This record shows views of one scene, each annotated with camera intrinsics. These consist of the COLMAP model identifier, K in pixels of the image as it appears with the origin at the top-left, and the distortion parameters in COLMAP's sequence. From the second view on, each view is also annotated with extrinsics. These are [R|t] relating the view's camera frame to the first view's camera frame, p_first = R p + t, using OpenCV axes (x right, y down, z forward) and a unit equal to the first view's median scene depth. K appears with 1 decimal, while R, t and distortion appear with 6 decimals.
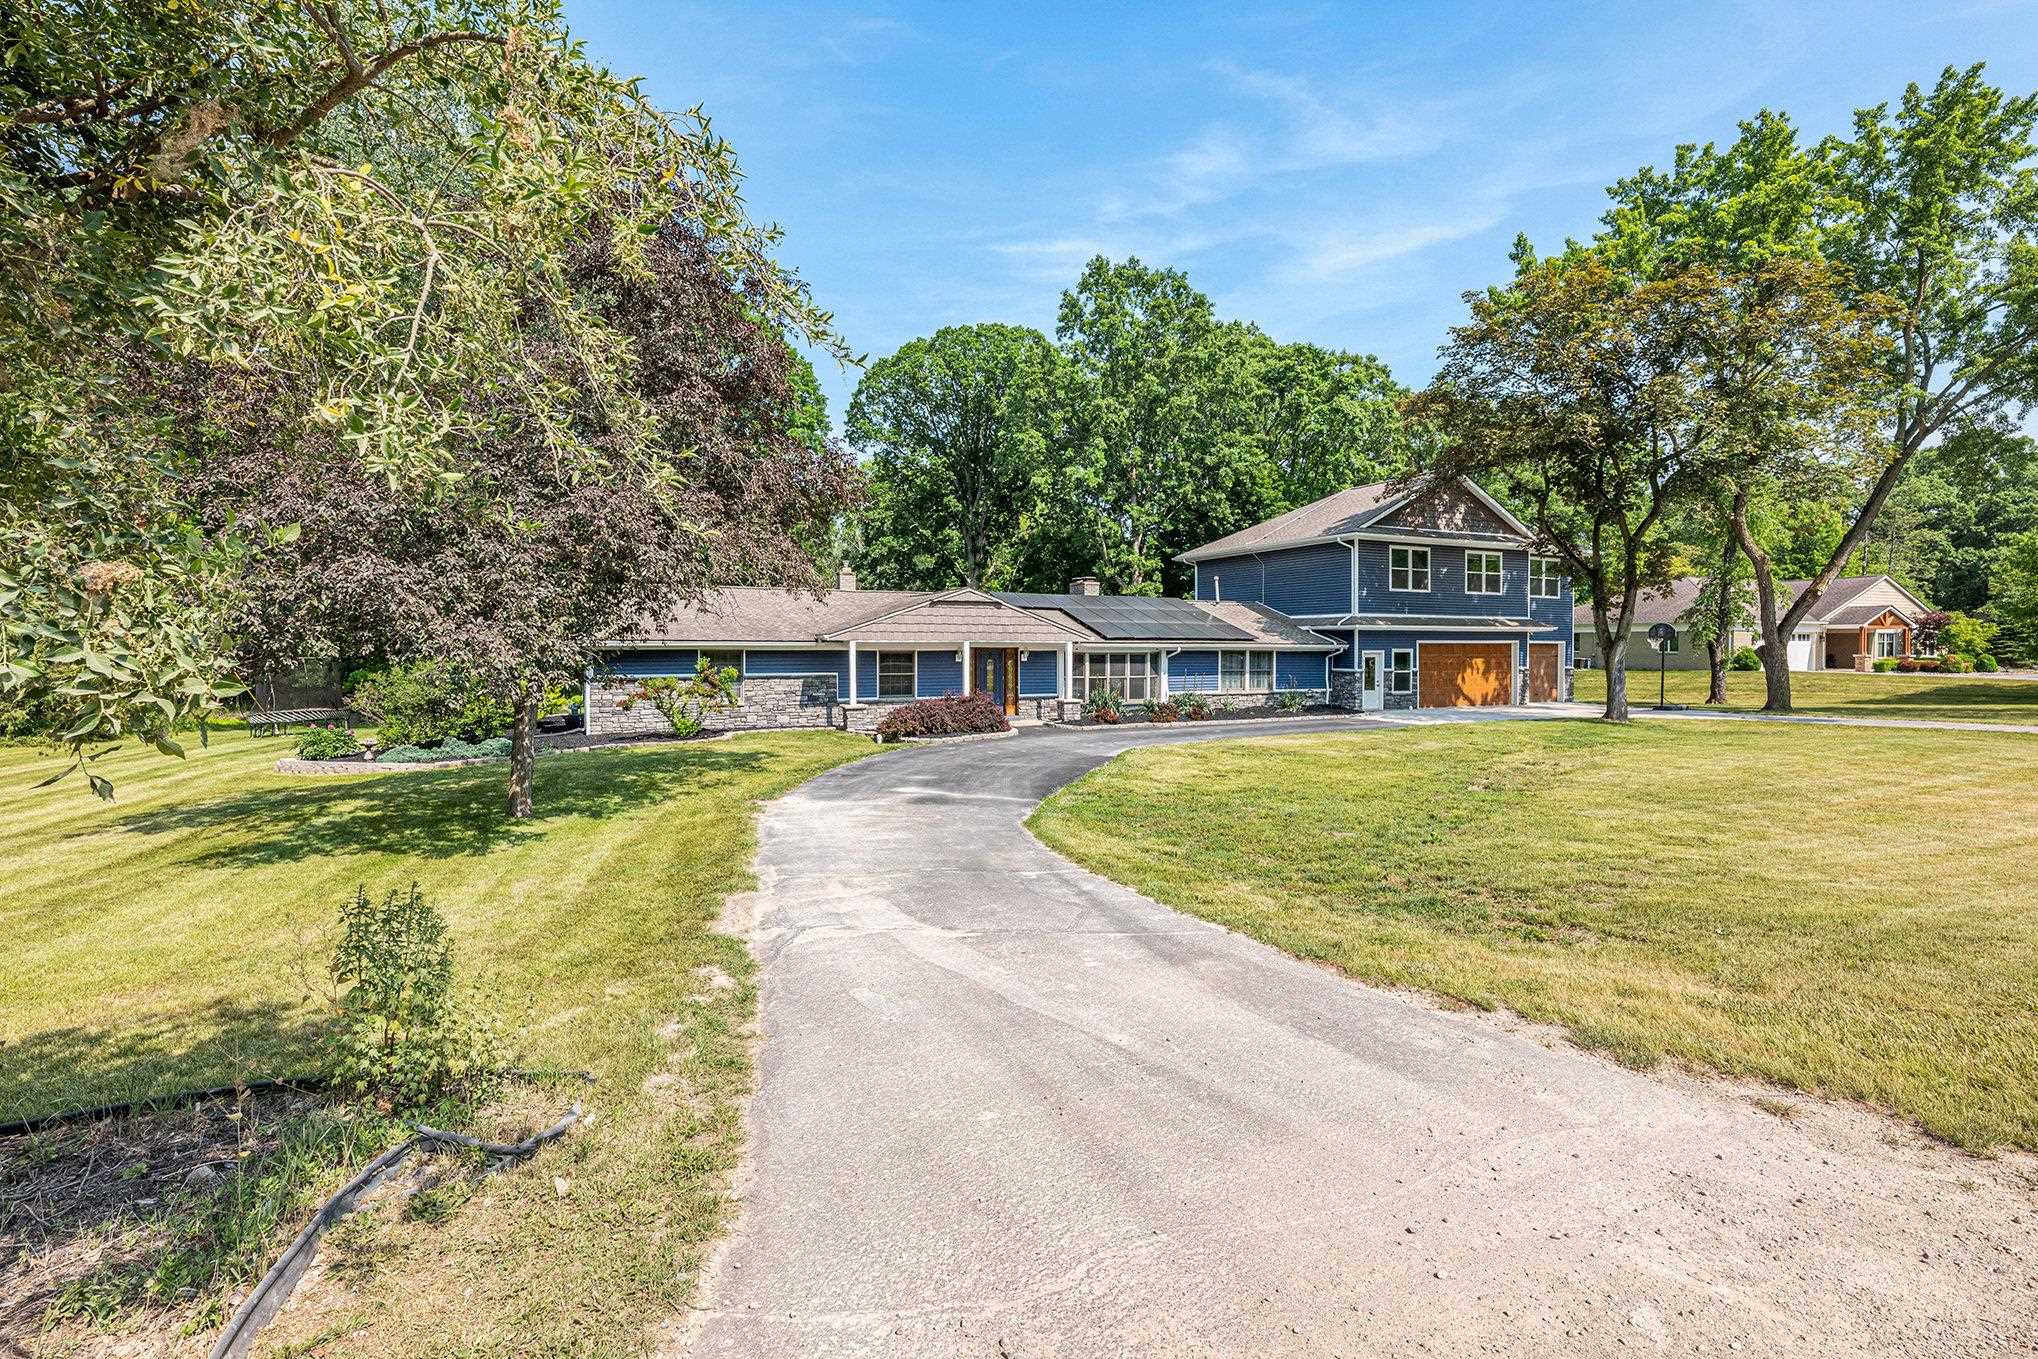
lens RADIAL K [[978.6, 0, 1018.1], [0, 978.6, 658.7], [0, 0, 1]] dist [0.001384, -0.000426]
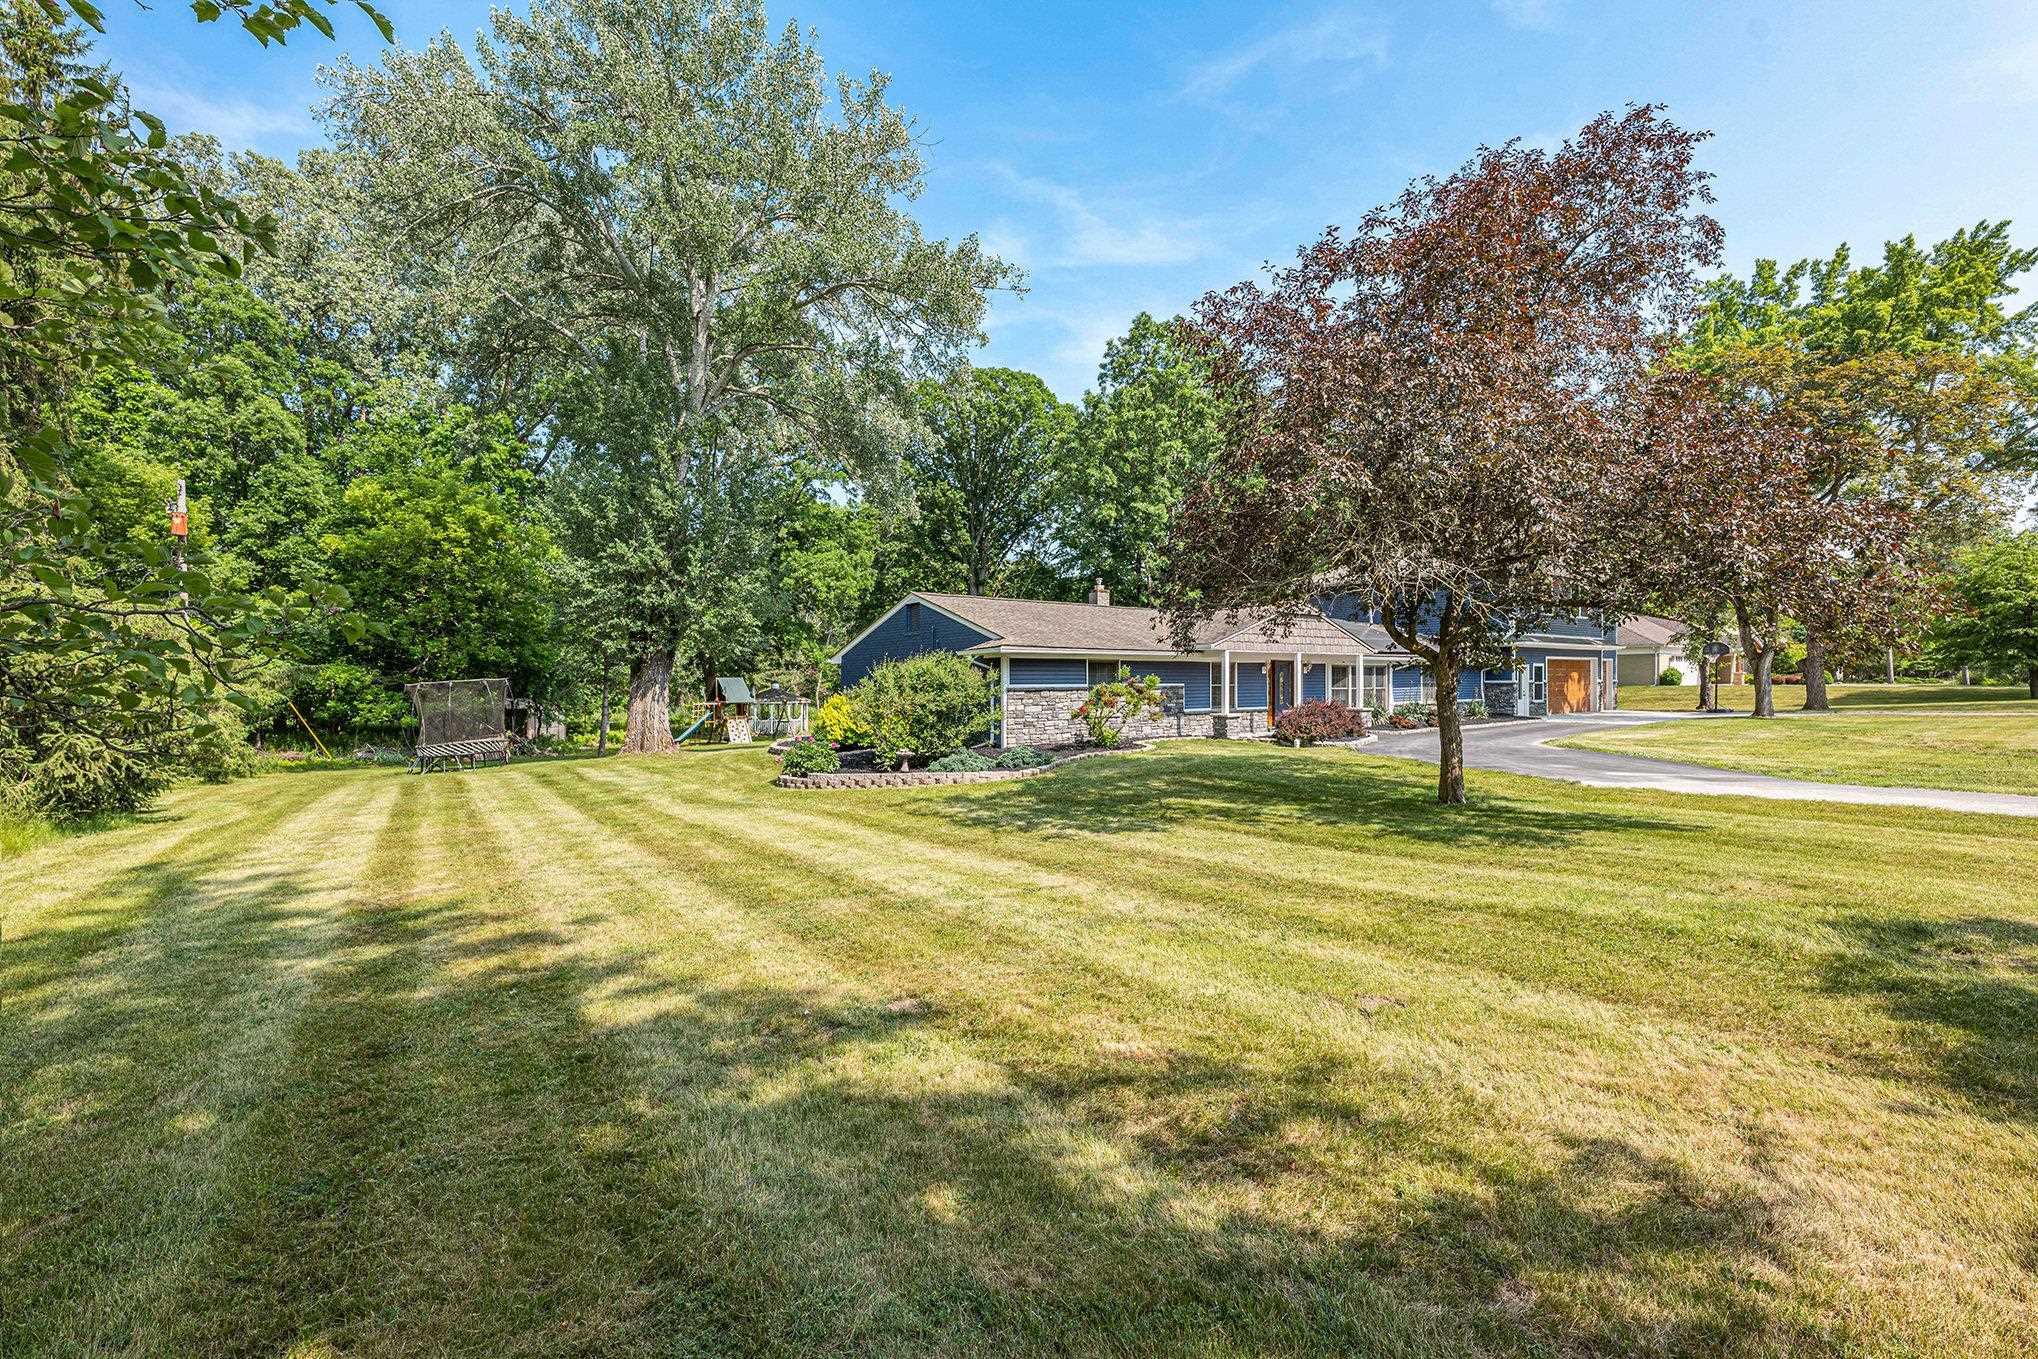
lens RADIAL K [[882.3, 0, 1019.7], [0, 882.3, 692.8], [0, 0, 1]] dist [-0.017231, 0.000197]
pose [[0.974575, -0.010498, 0.223817, -0.462849], [0.010070, 0.999945, 0.003052, 0.016444], [-0.223837, -0.000721, 0.974626, 0.119651]]
